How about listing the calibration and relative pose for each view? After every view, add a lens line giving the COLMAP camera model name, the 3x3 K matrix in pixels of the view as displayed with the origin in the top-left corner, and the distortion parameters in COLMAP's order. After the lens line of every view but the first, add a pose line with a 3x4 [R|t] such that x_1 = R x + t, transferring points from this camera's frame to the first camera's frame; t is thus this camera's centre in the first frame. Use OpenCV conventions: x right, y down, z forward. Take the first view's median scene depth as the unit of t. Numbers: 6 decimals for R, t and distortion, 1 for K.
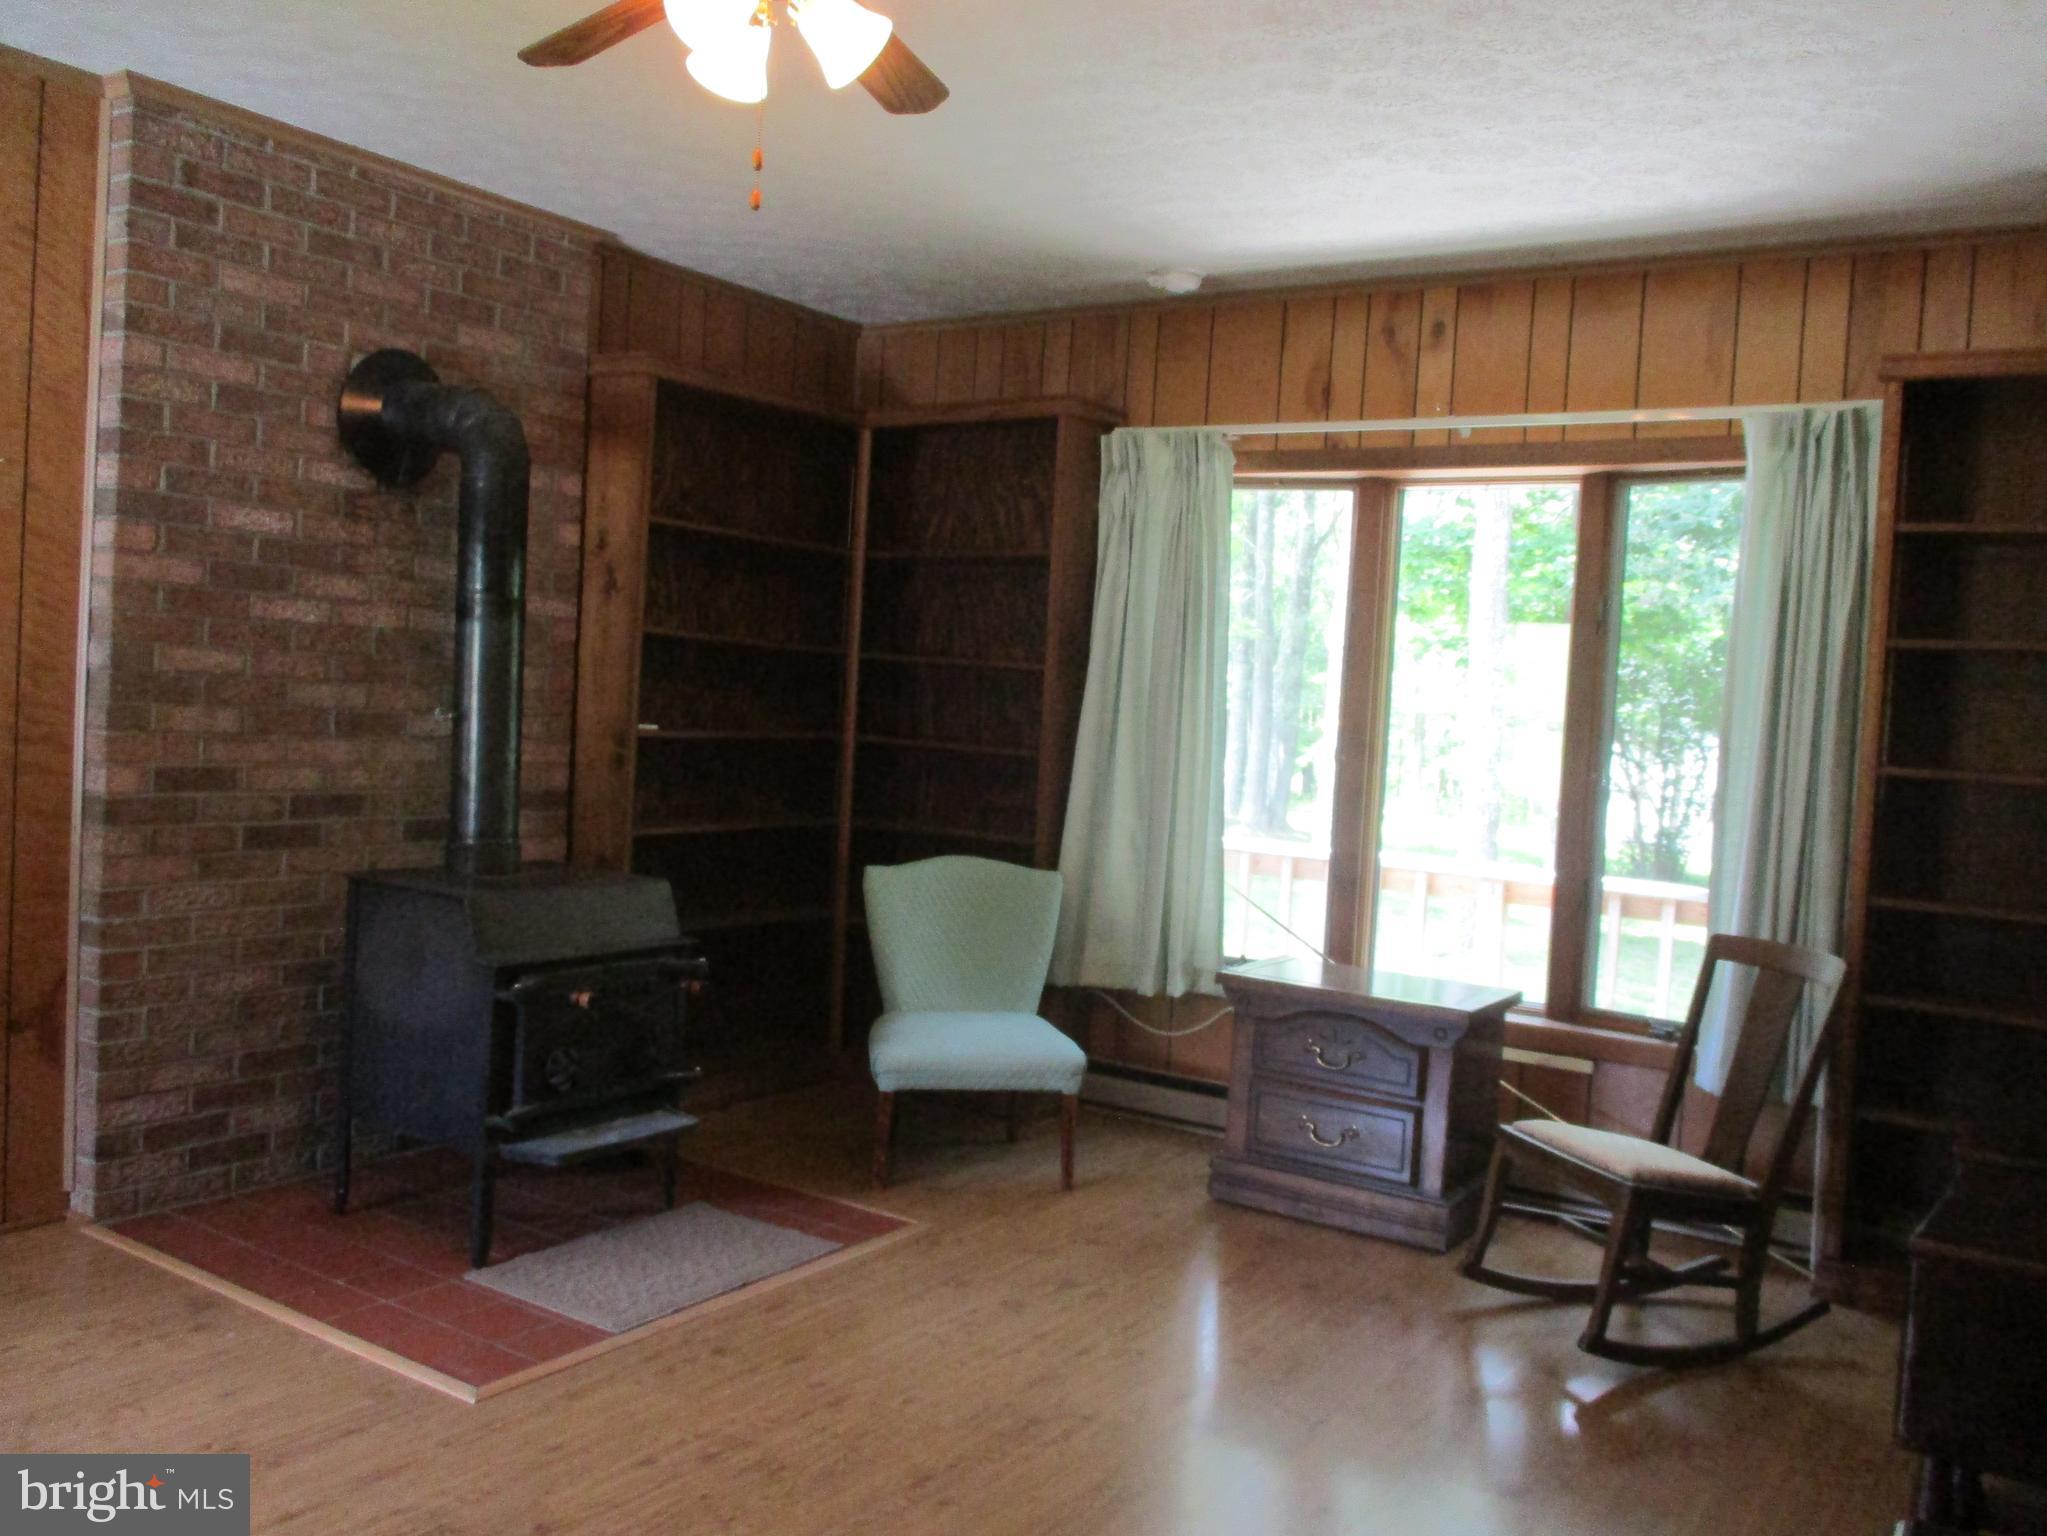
lens RADIAL K [[1679.0, 0, 1023.5], [0, 1679.0, 768.0], [0, 0, 1]] dist [-0.035780, 0.006339]
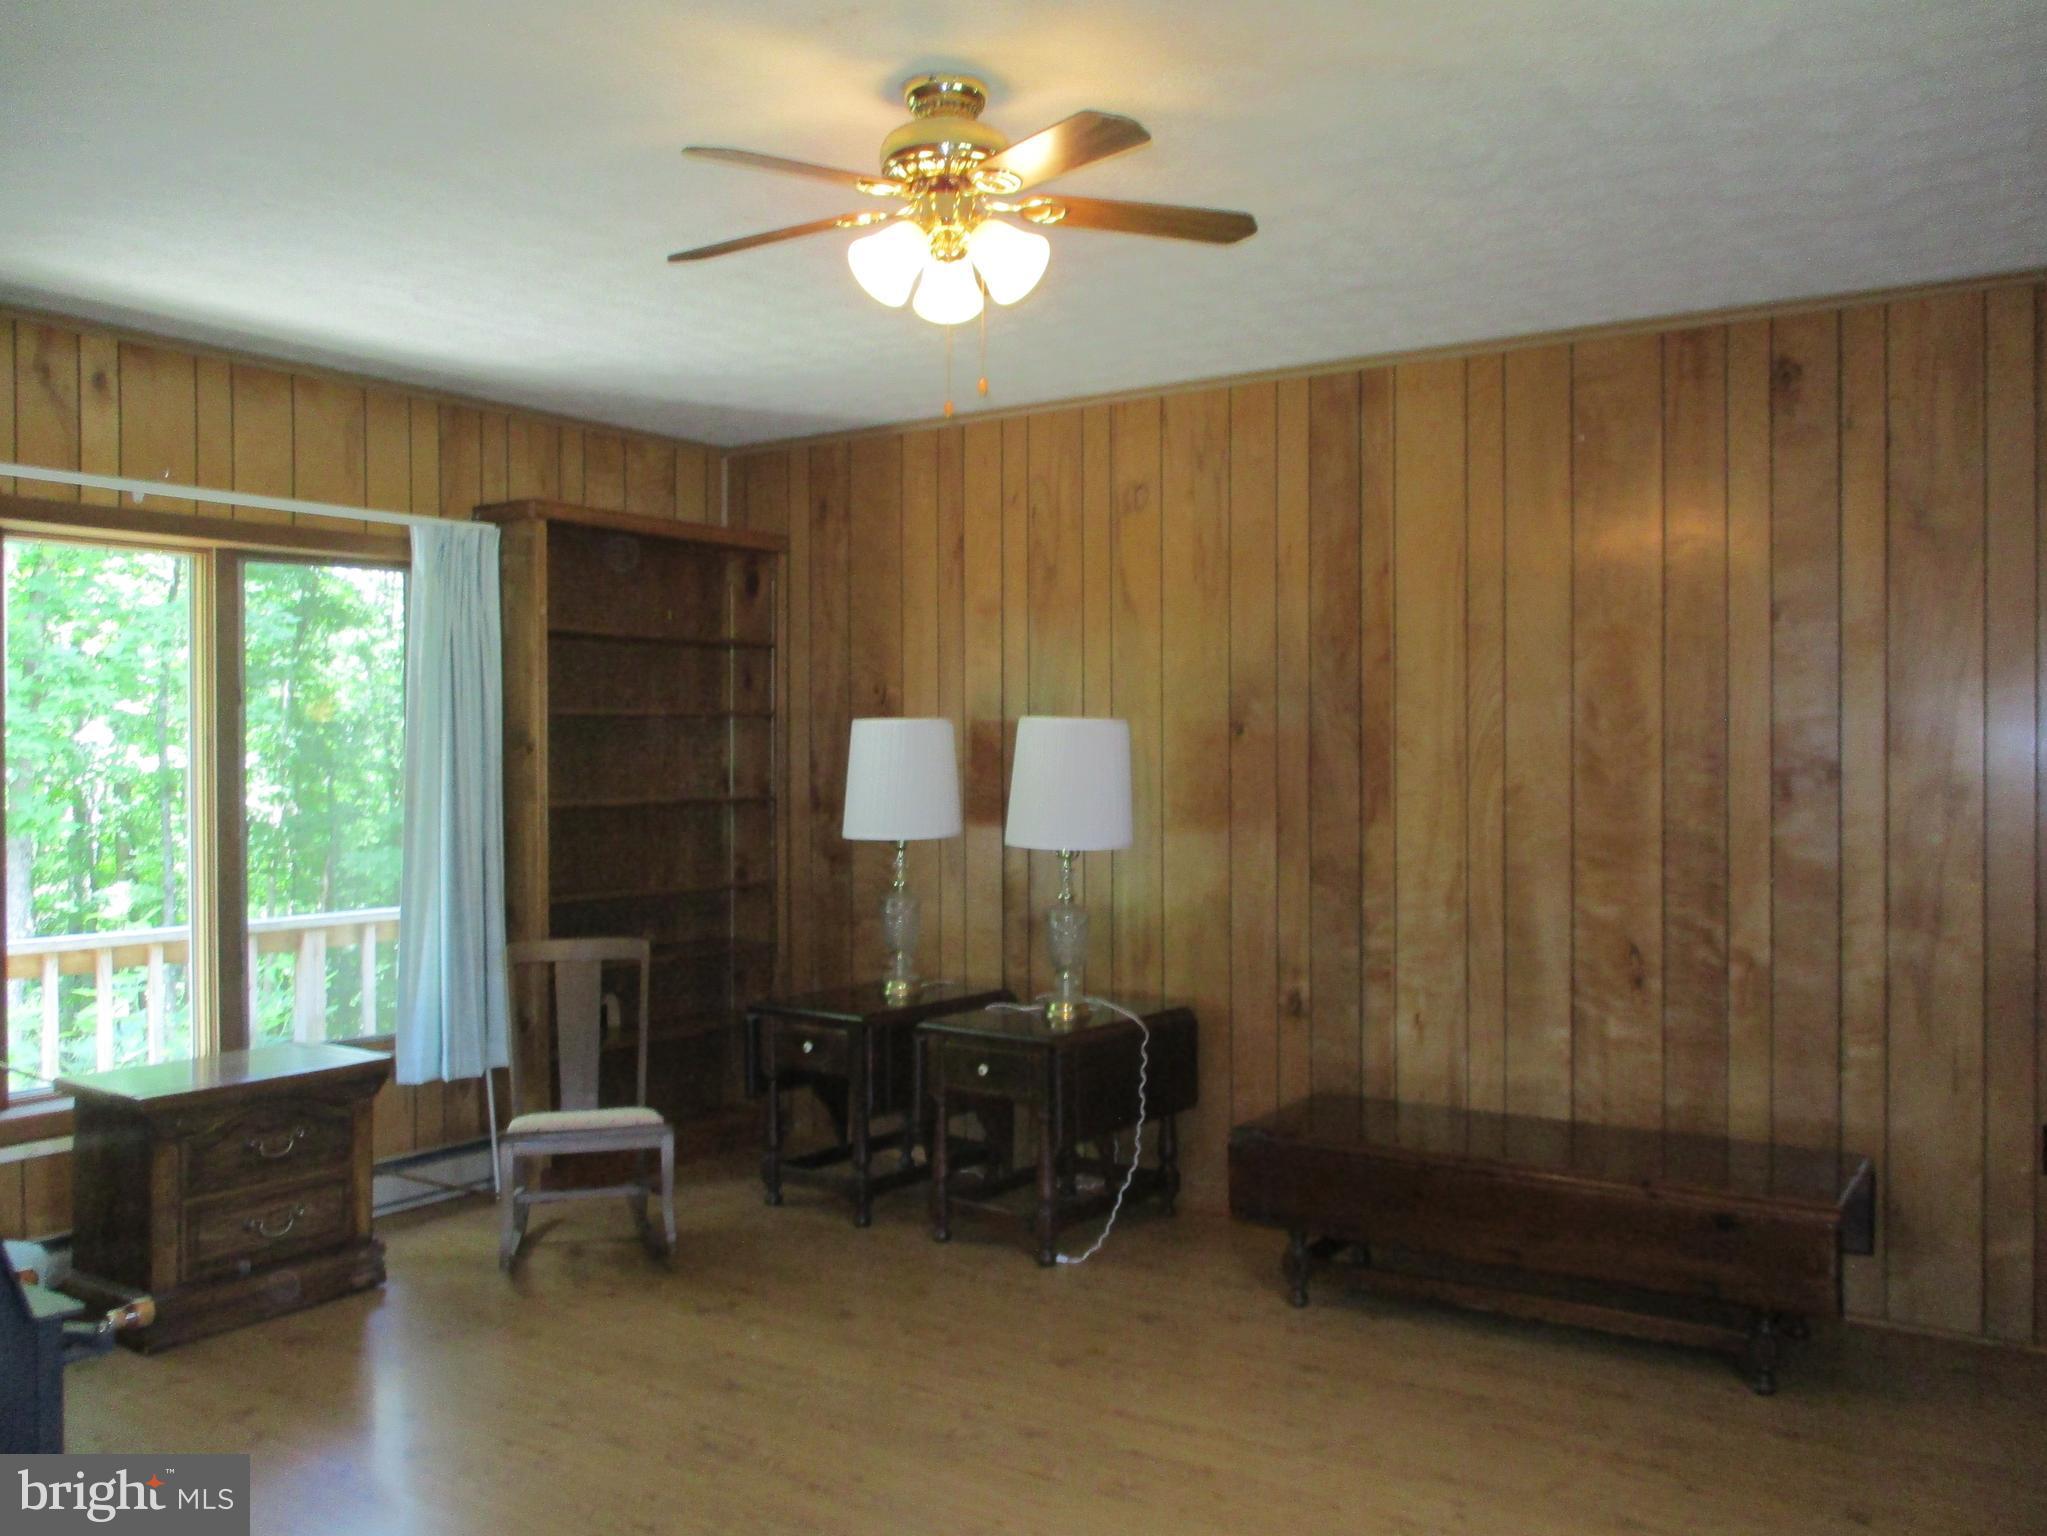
lens RADIAL K [[1679.0, 0, 1023.5], [0, 1679.0, 768.0], [0, 0, 1]] dist [-0.035780, 0.006339]
pose [[0.014332, -0.059345, 0.998135, -0.732466], [0.064278, 0.996227, 0.058308, -0.071711], [-0.997829, 0.063323, 0.018092, 0.511277]]
